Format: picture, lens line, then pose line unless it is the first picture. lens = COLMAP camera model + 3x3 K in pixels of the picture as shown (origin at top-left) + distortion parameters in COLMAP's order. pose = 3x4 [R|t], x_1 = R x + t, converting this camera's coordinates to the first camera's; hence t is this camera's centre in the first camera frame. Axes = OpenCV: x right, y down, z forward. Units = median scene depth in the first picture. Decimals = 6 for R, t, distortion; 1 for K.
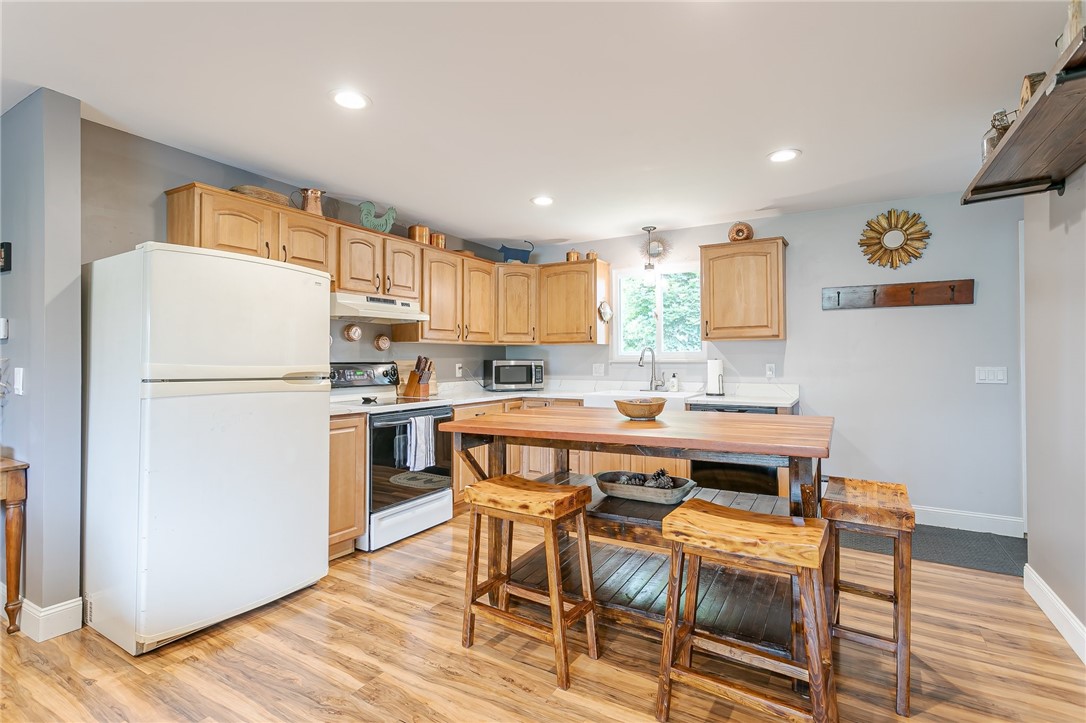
lens RADIAL K [[515.4, 0, 547.4], [0, 515.4, 352.9], [0, 0, 1]] dist [0.001143, 0.000626]
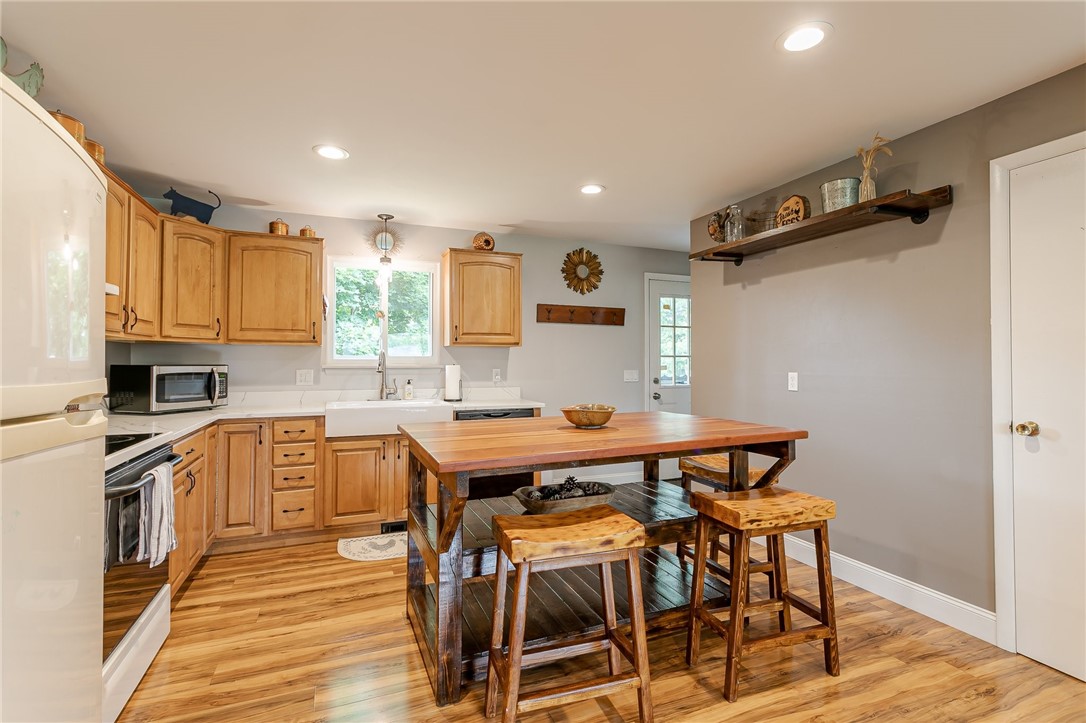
lens RADIAL K [[515.4, 0, 547.4], [0, 515.4, 352.9], [0, 0, 1]] dist [0.001143, 0.000626]
pose [[0.606996, 0.018734, 0.794484, -0.370466], [-0.013392, 0.999821, -0.013345, 0.000749], [-0.794592, -0.002539, 0.607139, 0.269985]]
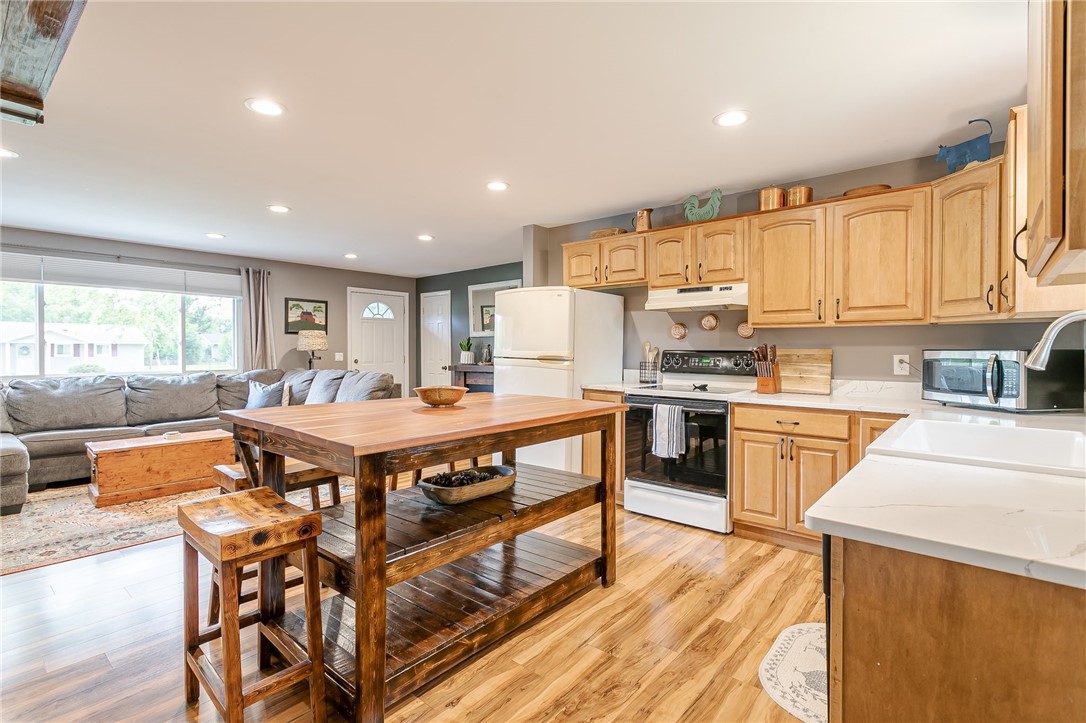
lens RADIAL K [[515.4, 0, 547.4], [0, 515.4, 352.9], [0, 0, 1]] dist [0.001143, 0.000626]
pose [[-0.168287, 0.011385, -0.985672, 0.652900], [0.009726, 0.999904, 0.009889, 0.009031], [0.985690, -0.007922, -0.168382, 0.789938]]
